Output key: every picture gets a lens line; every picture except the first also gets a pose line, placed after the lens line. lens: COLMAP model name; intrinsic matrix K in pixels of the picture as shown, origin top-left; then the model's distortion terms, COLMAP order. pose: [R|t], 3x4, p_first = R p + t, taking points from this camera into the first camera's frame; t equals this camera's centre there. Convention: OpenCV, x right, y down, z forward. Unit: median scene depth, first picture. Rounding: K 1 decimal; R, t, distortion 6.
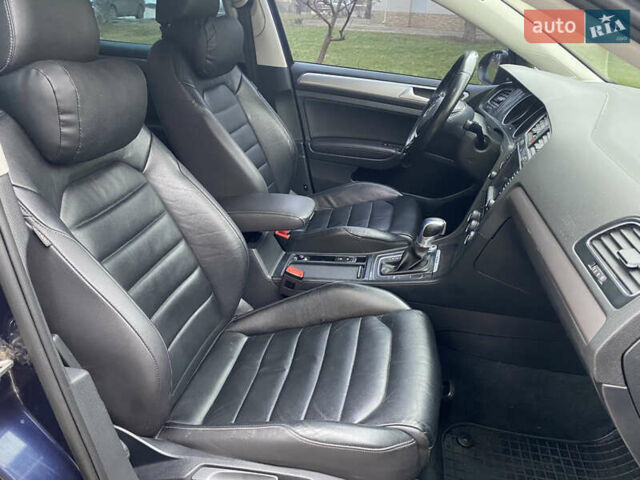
lens RADIAL K [[481.4, 0, 320.0], [0, 481.4, 240.0], [0, 0, 1]] dist [0.032049, -0.038684]
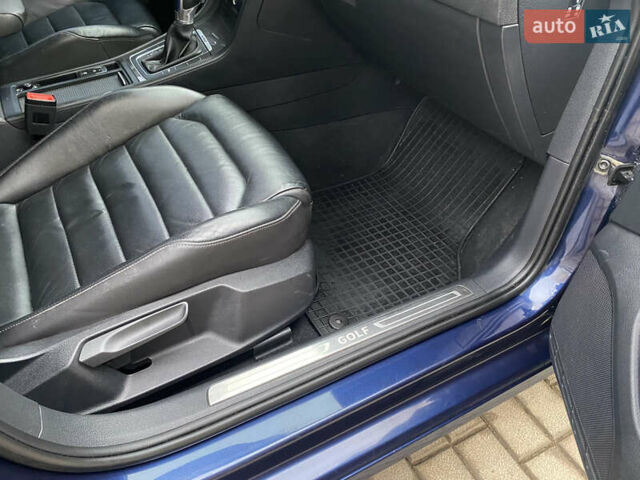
lens RADIAL K [[481.4, 0, 320.0], [0, 481.4, 240.0], [0, 0, 1]] dist [0.032049, -0.038684]
pose [[0.769476, -0.426434, 0.475458, -0.168727], [0.254791, 0.887600, 0.383729, 0.084130], [-0.585652, -0.174128, 0.791638, 0.137546]]
